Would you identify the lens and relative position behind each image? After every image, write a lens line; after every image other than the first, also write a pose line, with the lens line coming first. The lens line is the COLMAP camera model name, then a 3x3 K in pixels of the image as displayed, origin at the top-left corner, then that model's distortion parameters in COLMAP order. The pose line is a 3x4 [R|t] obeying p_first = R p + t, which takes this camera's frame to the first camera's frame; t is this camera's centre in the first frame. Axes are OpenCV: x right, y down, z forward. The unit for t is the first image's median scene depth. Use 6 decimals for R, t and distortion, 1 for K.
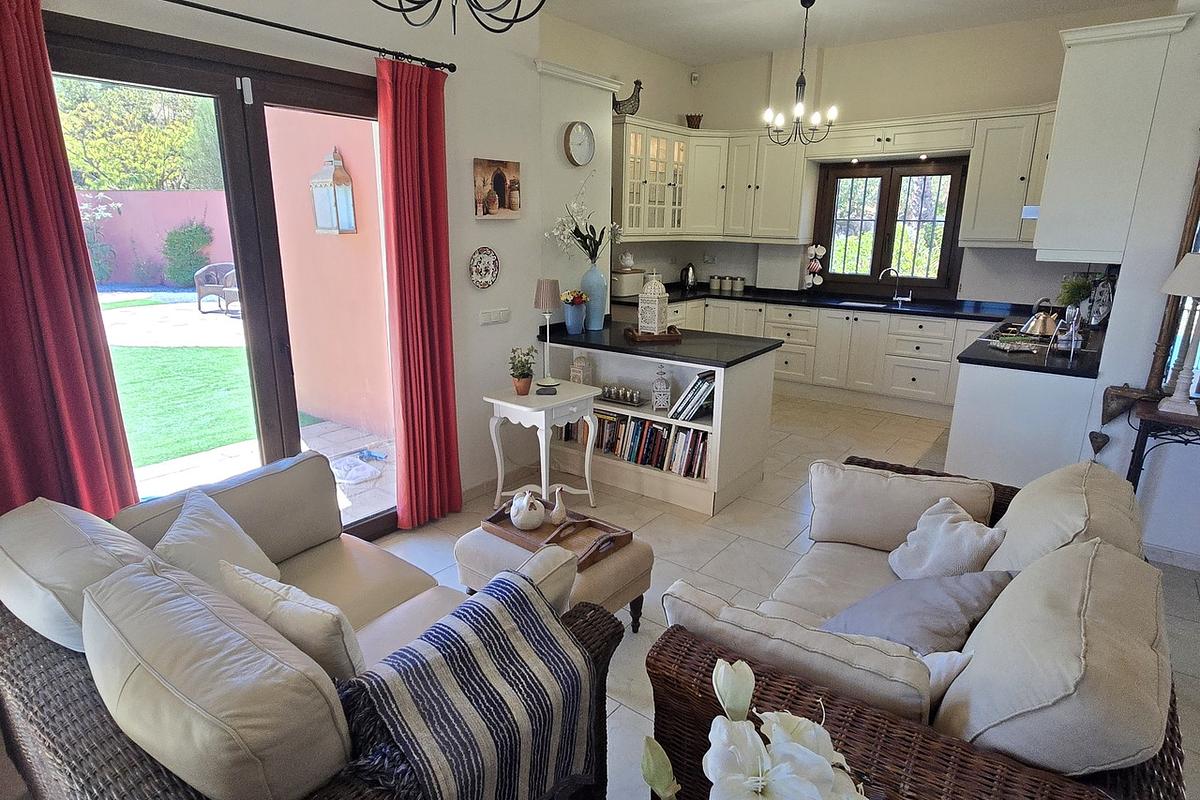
lens RADIAL K [[660.9, 0, 603.4], [0, 660.9, 402.0], [0, 0, 1]] dist [0.000398, -0.000042]
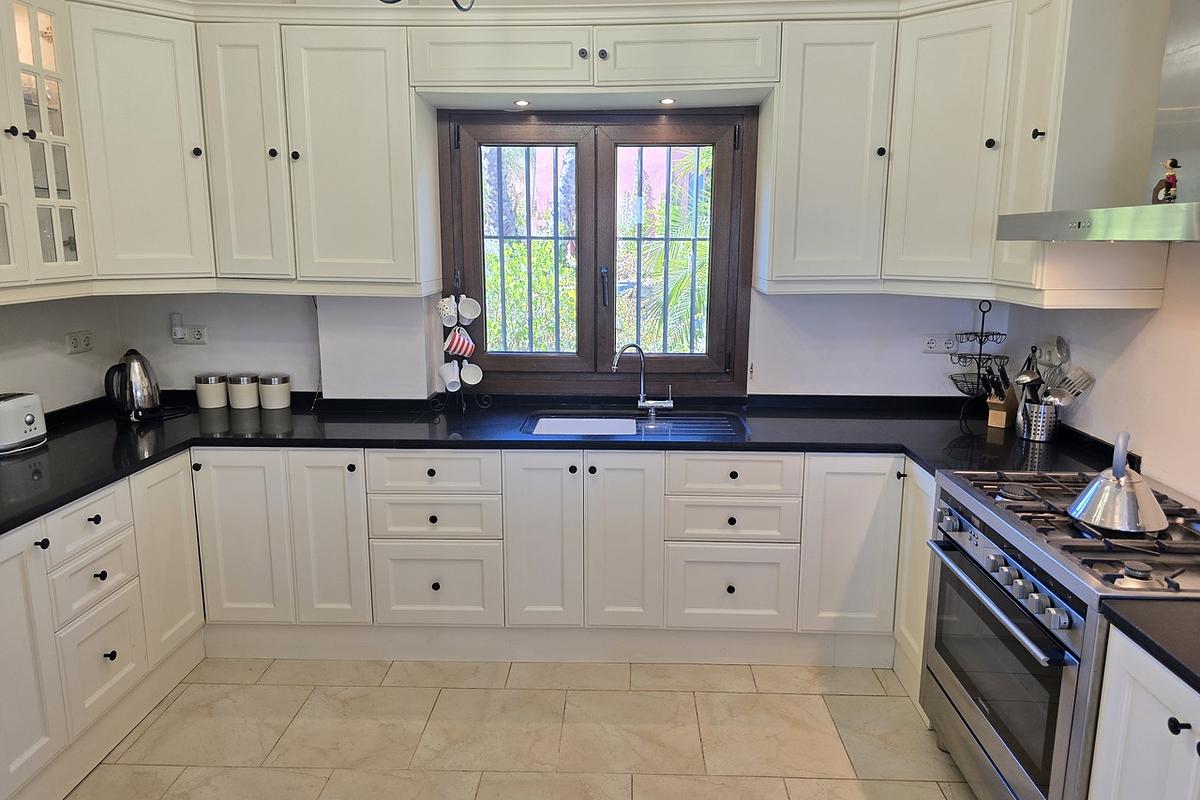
lens RADIAL K [[817.4, 0, 602.2], [0, 817.4, 395.4], [0, 0, 1]] dist [0.035239, -0.002915]
pose [[0.816518, -0.117282, 0.565282, 0.089182], [0.156767, 0.987400, -0.021581, -0.145814], [-0.555628, 0.106239, 0.824615, 0.510879]]
